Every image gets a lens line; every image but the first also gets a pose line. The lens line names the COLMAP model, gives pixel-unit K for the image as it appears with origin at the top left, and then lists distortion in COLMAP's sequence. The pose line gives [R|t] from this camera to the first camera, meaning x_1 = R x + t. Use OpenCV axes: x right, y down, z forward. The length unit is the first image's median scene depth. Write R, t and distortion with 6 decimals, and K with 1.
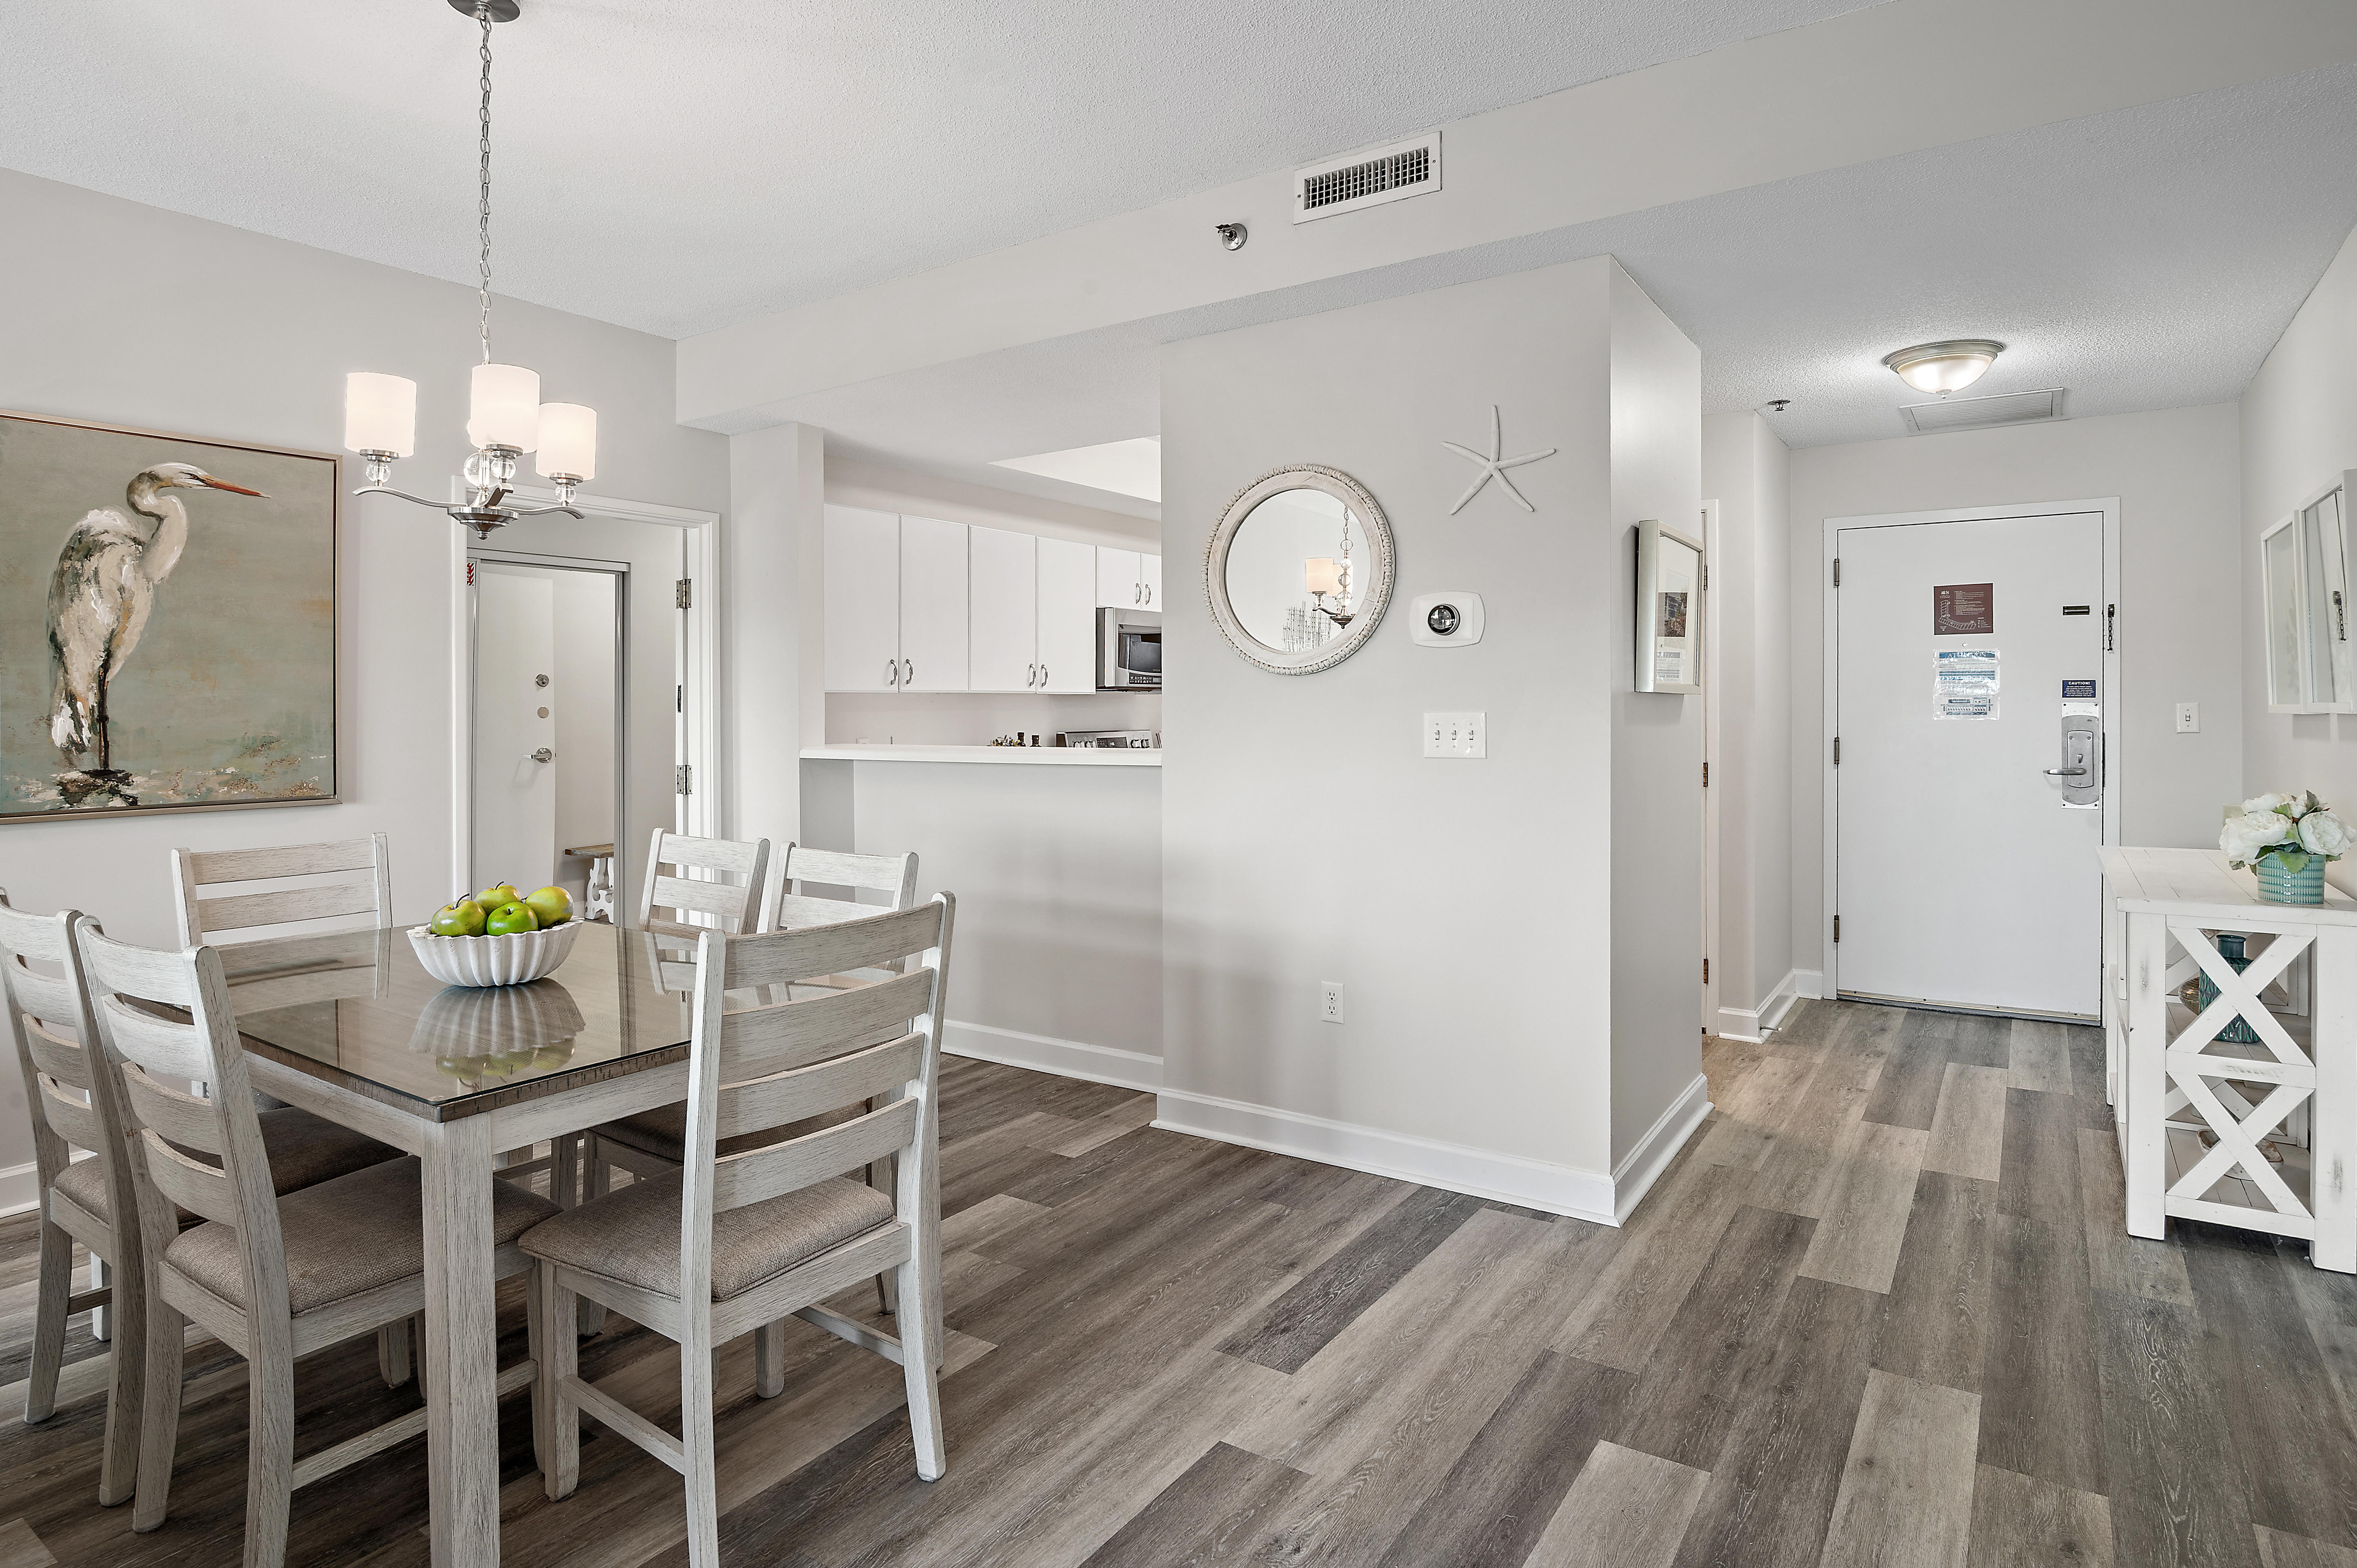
lens RADIAL K [[1202.3, 0, 1216.5], [0, 1202.3, 698.4], [0, 0, 1]] dist [-0.008662, -0.001032]
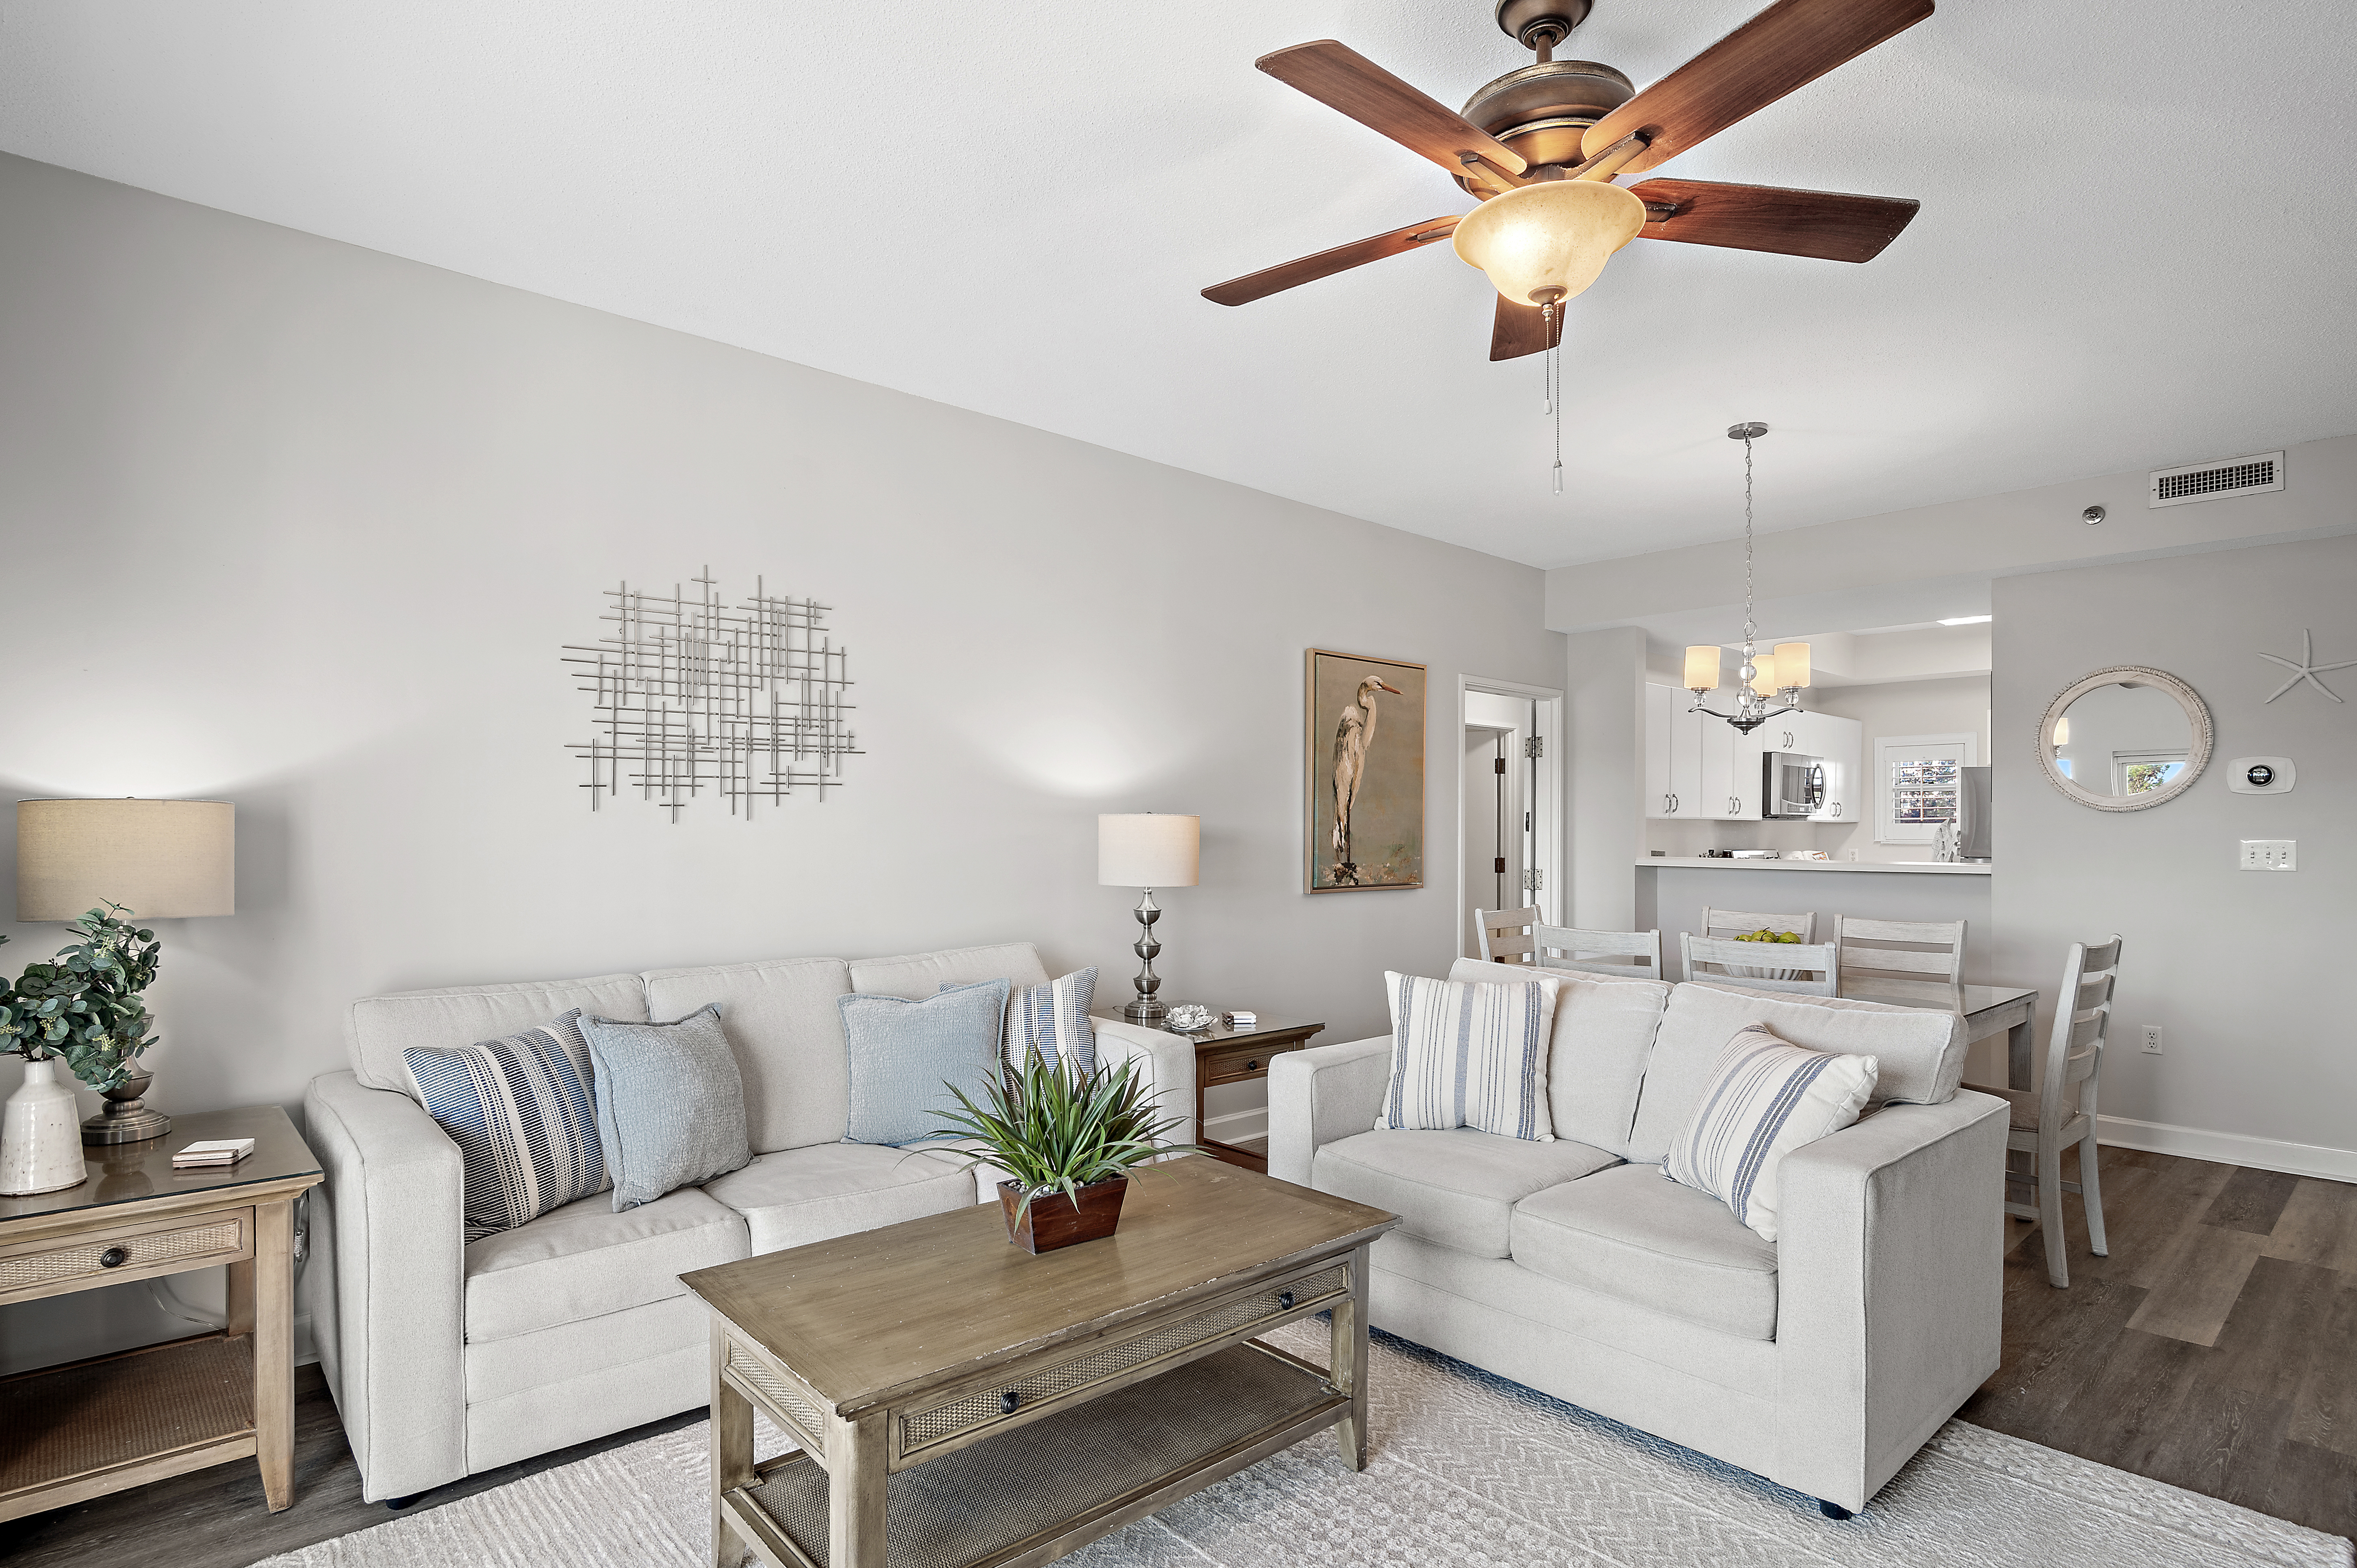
lens RADIAL K [[1201.7, 0, 1232.5], [0, 1201.7, 810.3], [0, 0, 1]] dist [-0.021687, 0.002181]
pose [[0.978322, 0.010100, -0.206842, -0.740941], [-0.011436, 0.999921, -0.005264, -0.002391], [0.206772, 0.007516, 0.978360, -0.664811]]
